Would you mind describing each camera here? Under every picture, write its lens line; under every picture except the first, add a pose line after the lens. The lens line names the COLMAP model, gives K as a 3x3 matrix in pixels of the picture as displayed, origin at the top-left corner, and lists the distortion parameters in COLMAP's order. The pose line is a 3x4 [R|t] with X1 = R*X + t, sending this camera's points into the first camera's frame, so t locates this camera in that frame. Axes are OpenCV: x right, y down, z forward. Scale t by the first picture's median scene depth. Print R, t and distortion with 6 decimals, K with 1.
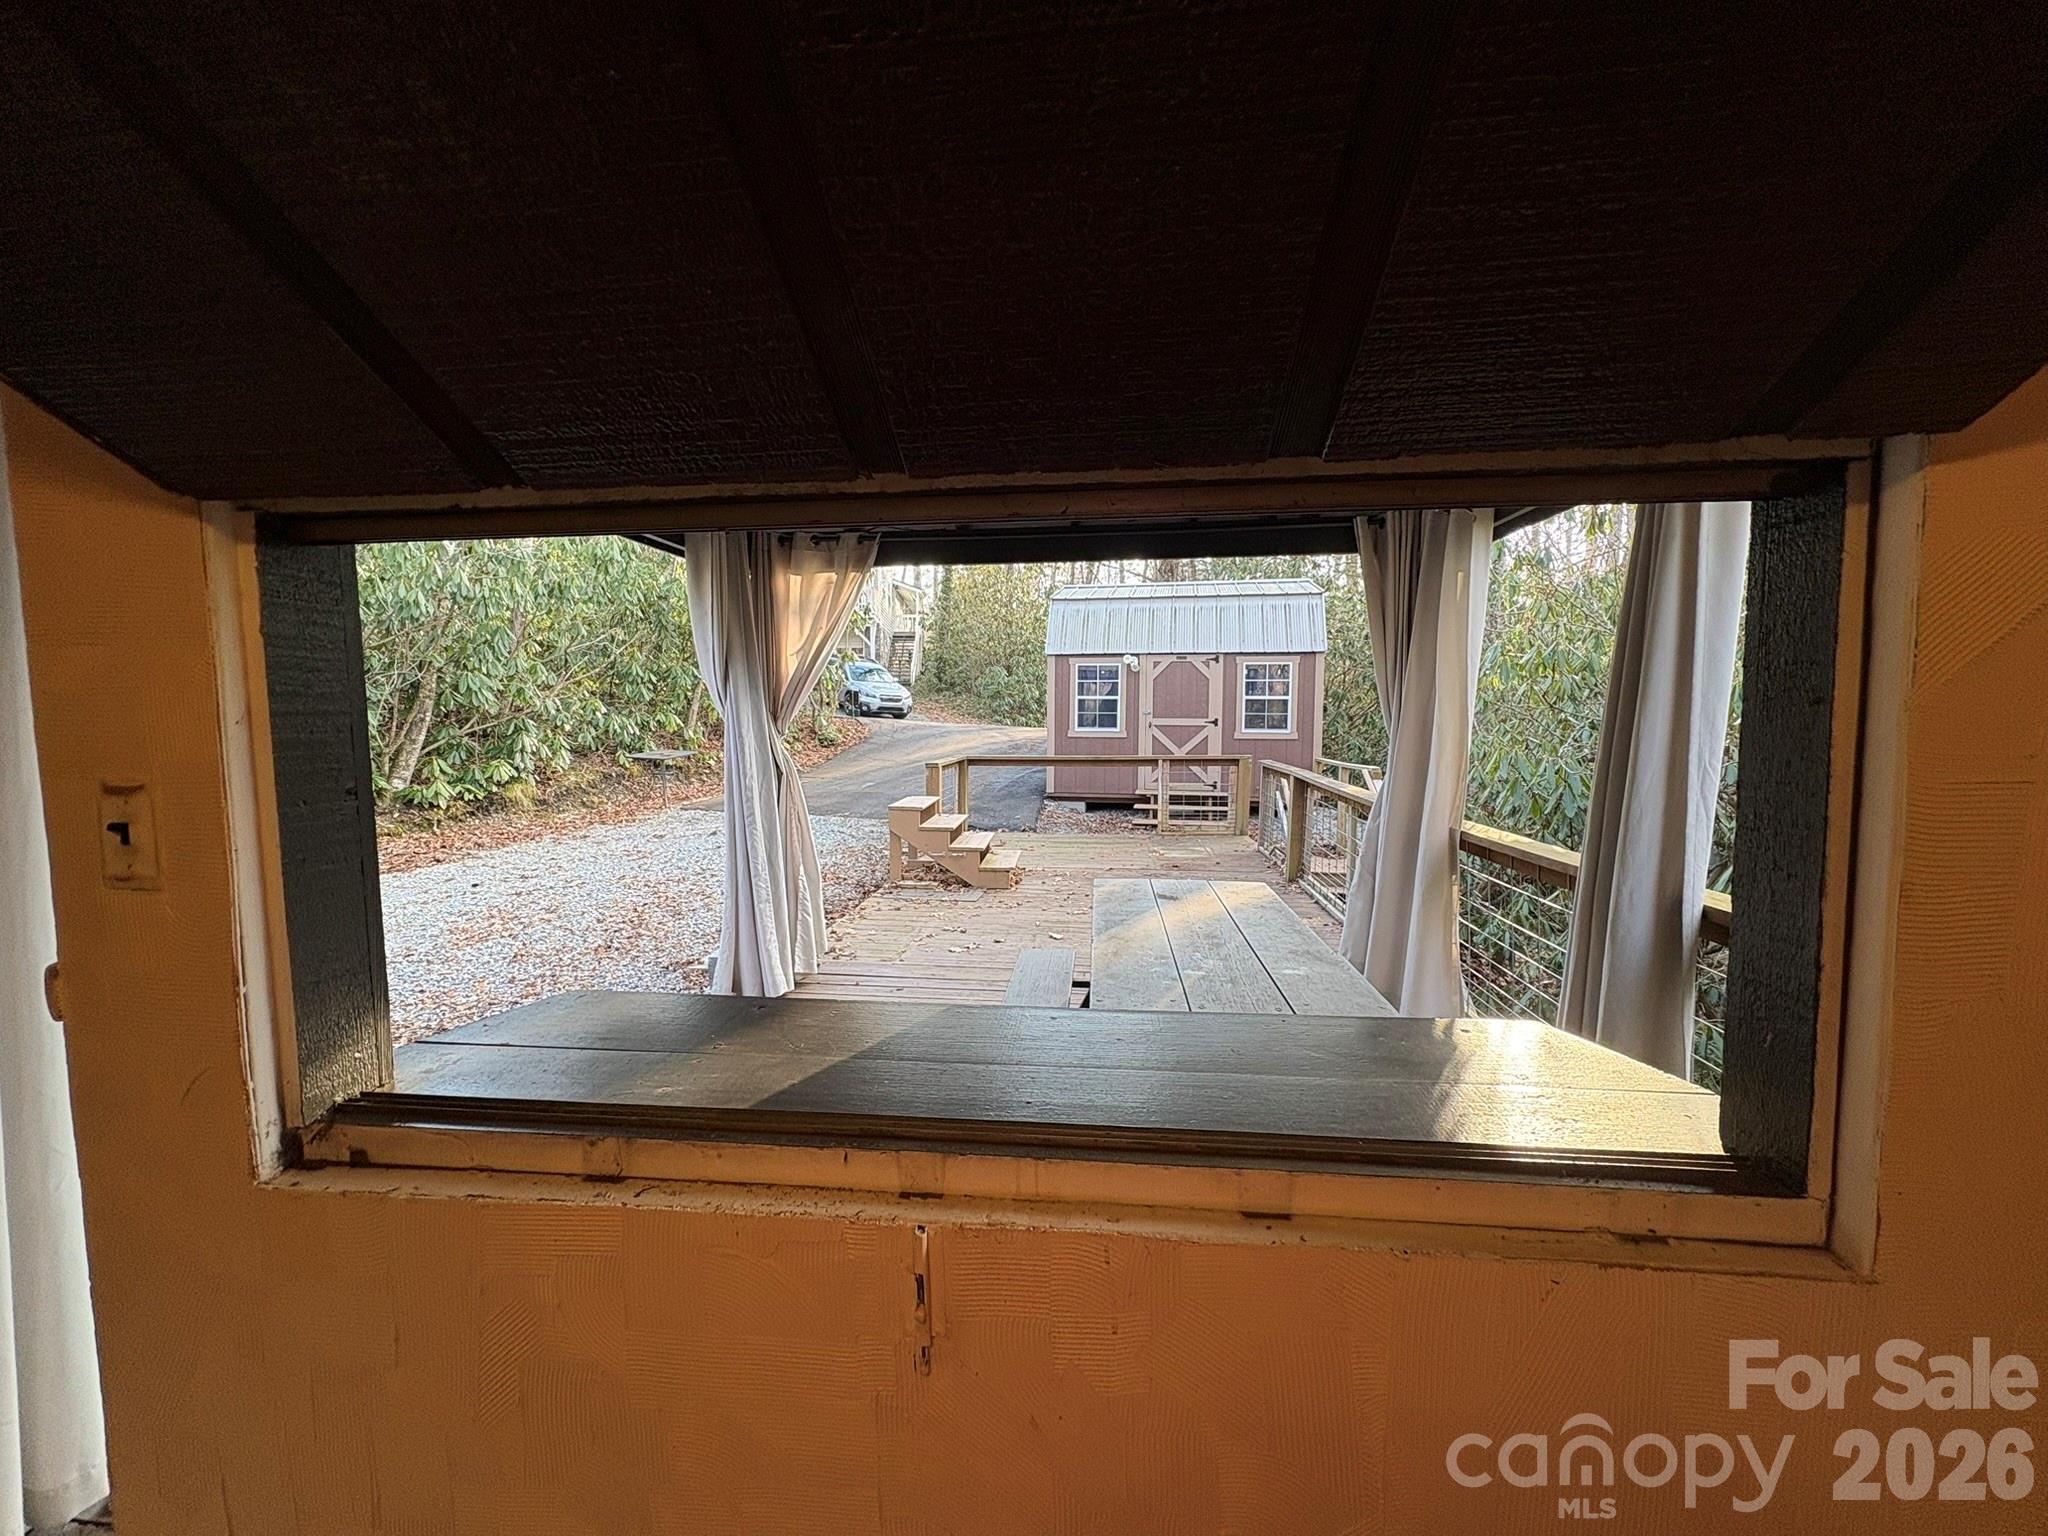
lens RADIAL K [[811.4, 0, 1022.7], [0, 811.4, 770.8], [0, 0, 1]] dist [0.000811, -0.000223]
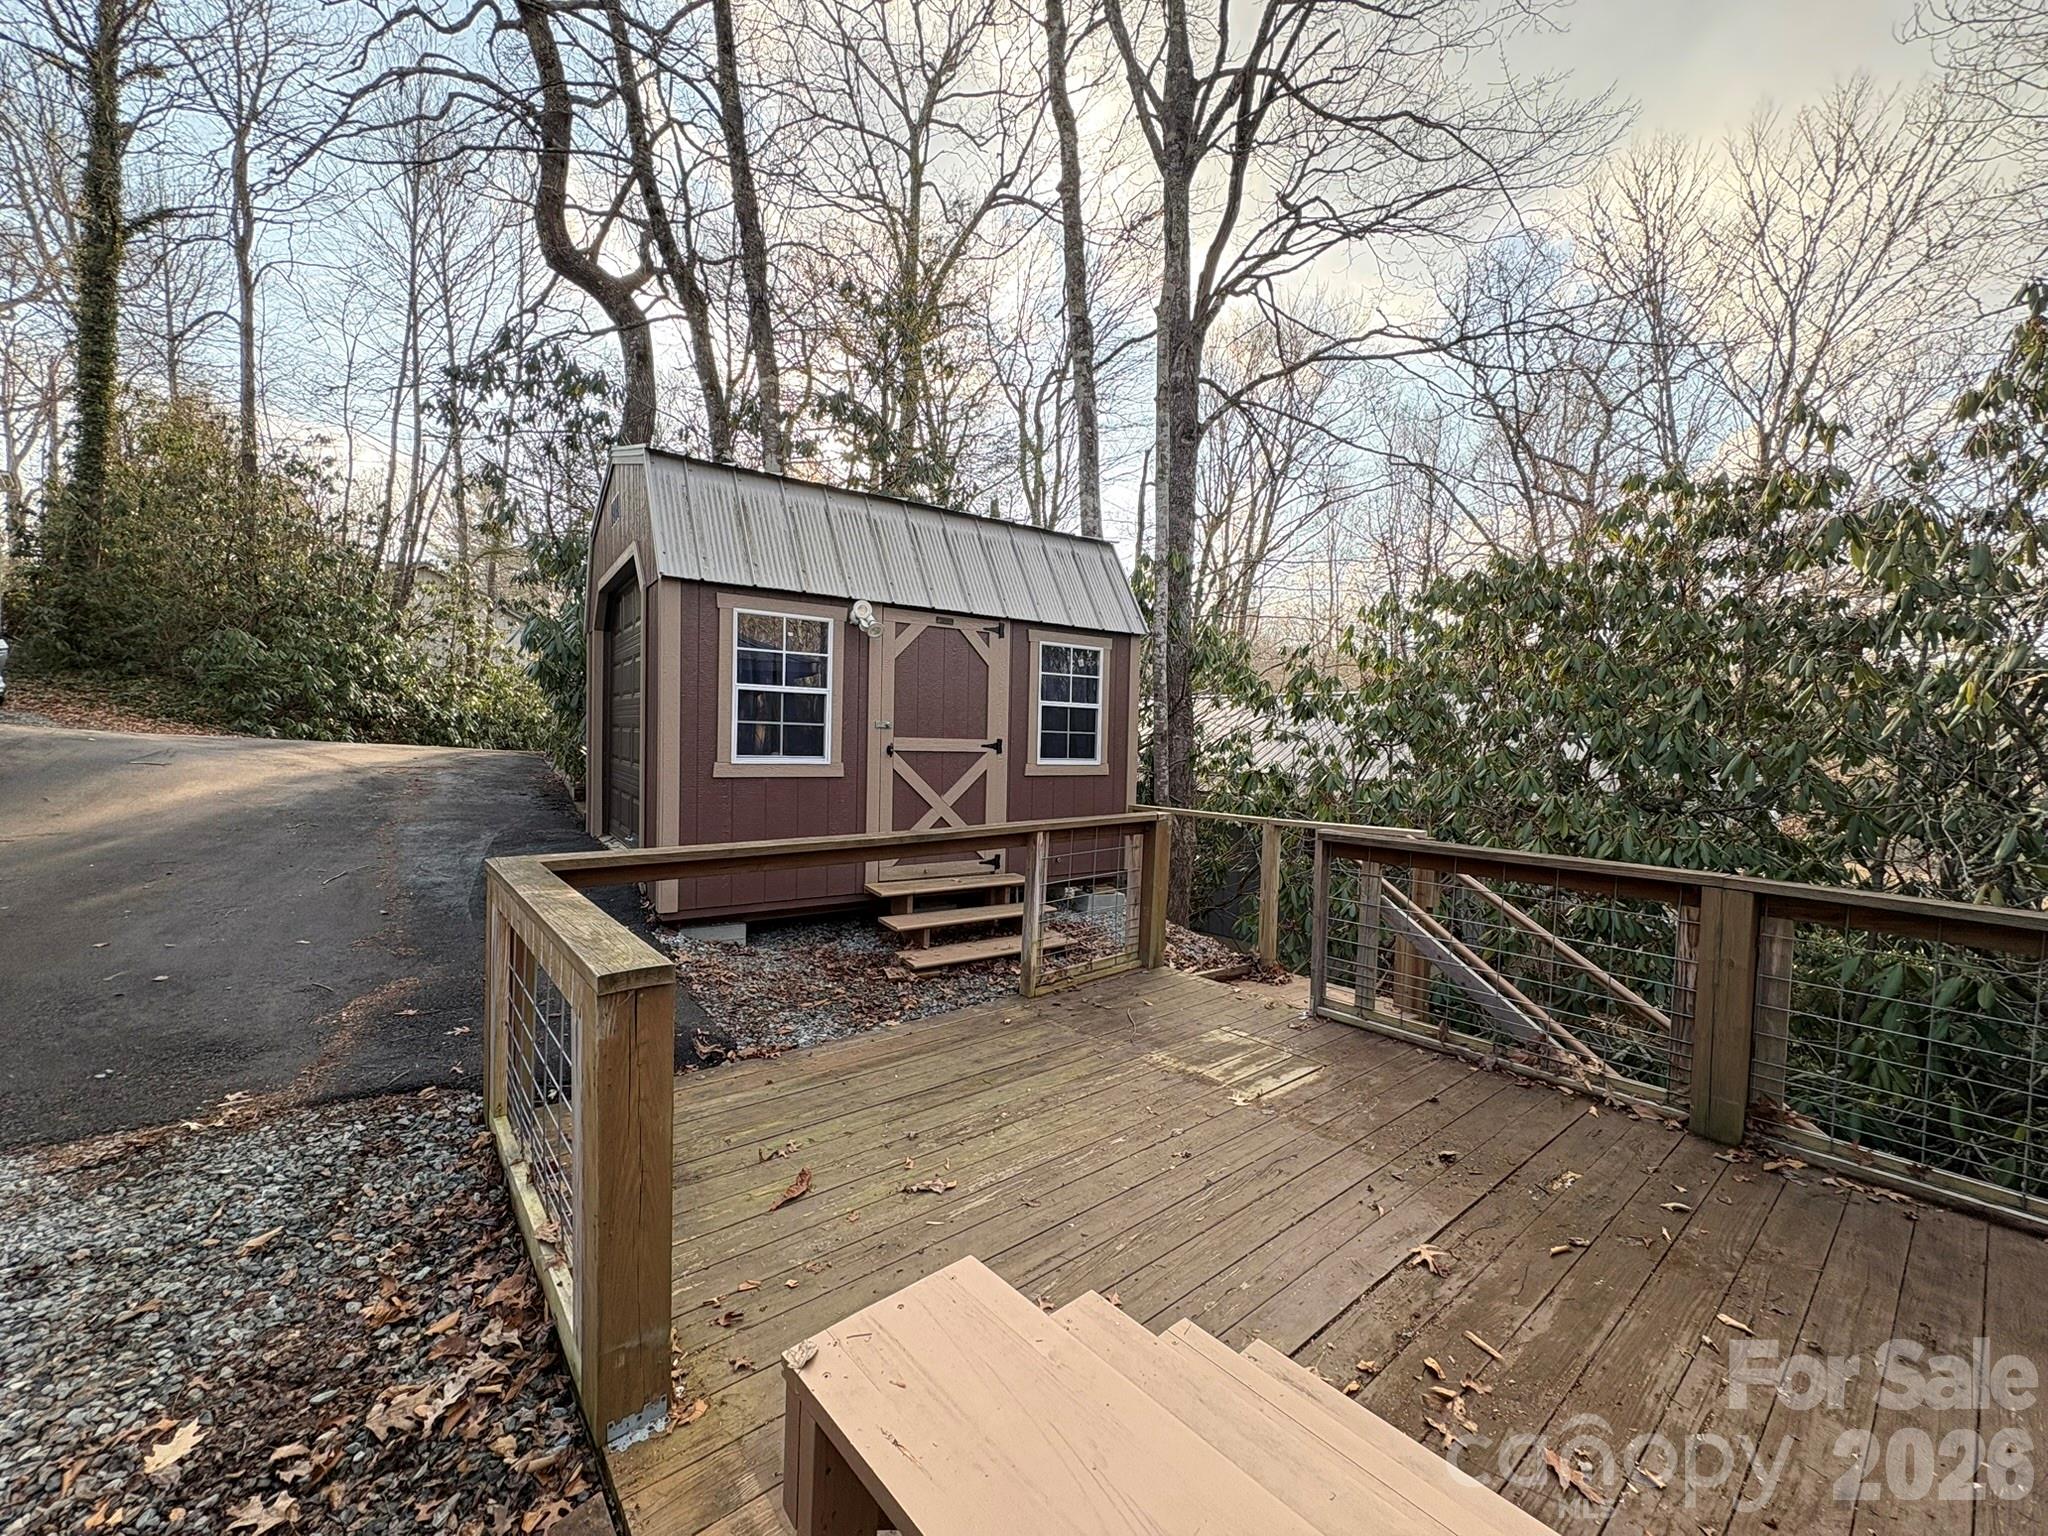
lens RADIAL K [[811.4, 0, 1012.0], [0, 811.4, 758.1], [0, 0, 1]] dist [0.000811, -0.000223]
pose [[0.703284, -0.004774, 0.710893, -0.143205], [0.027163, 0.999428, -0.020161, -0.040773], [-0.710390, 0.033489, 0.703011, 0.615544]]
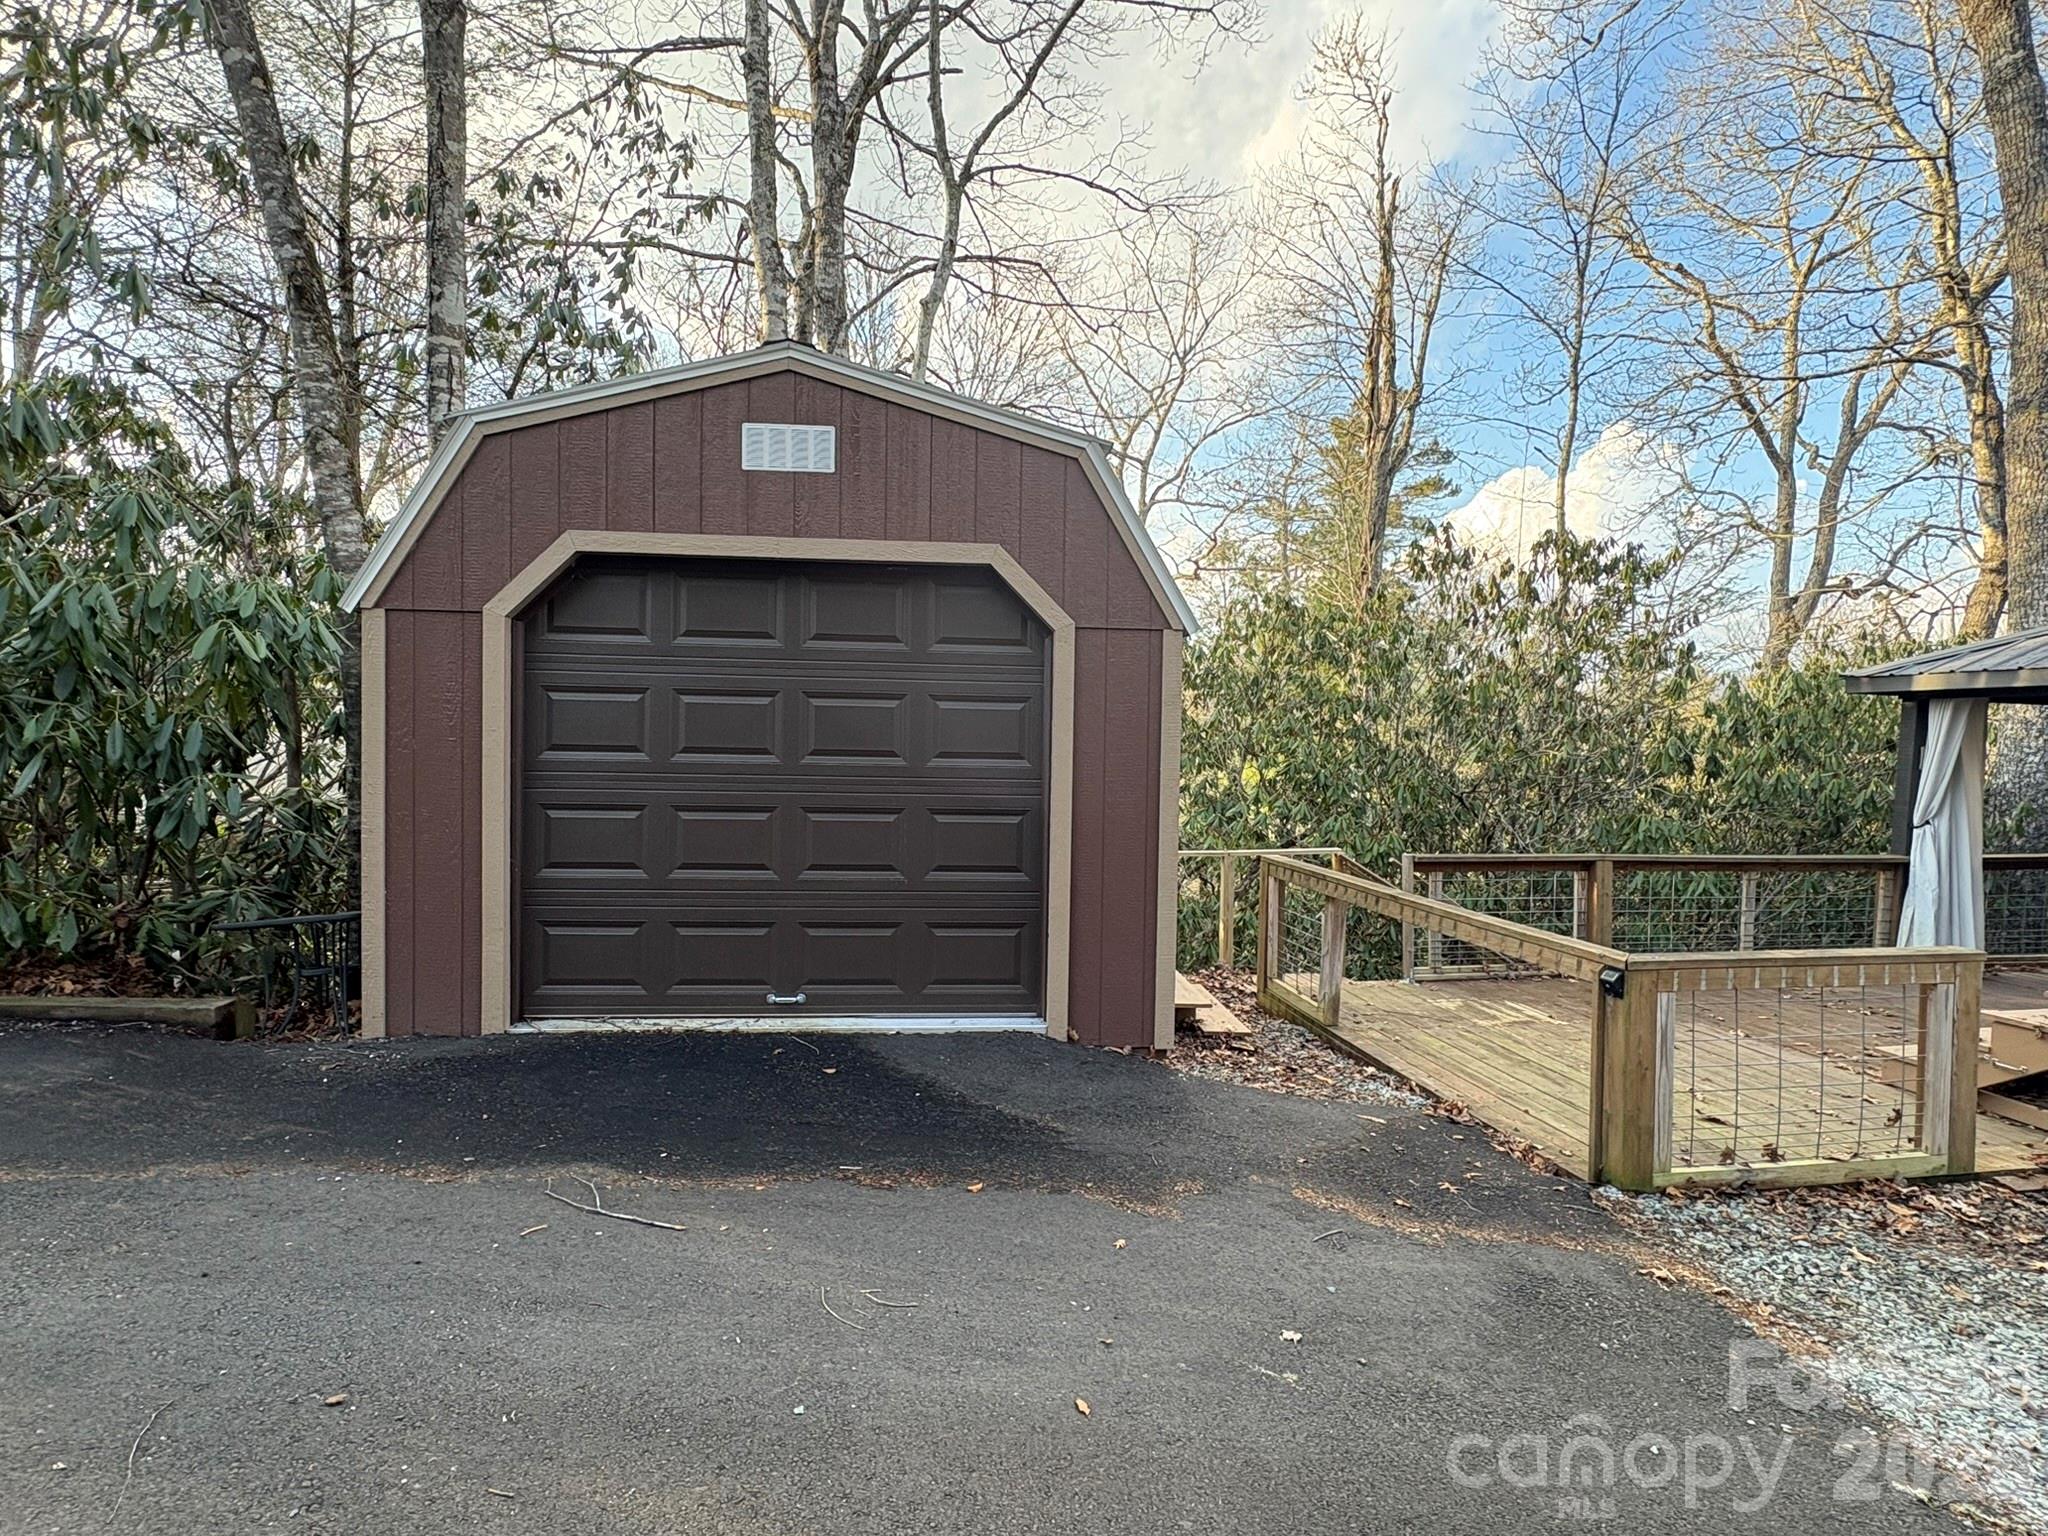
lens RADIAL K [[1011.7, 0, 1018.2], [0, 1011.7, 767.1], [0, 0, 1]] dist [-0.000646, 0.000194]
pose [[-0.268919, -0.024183, 0.962859, -0.378529], [0.061030, 0.997248, 0.042092, -0.121124], [-0.961227, 0.070083, -0.266703, 1.255373]]
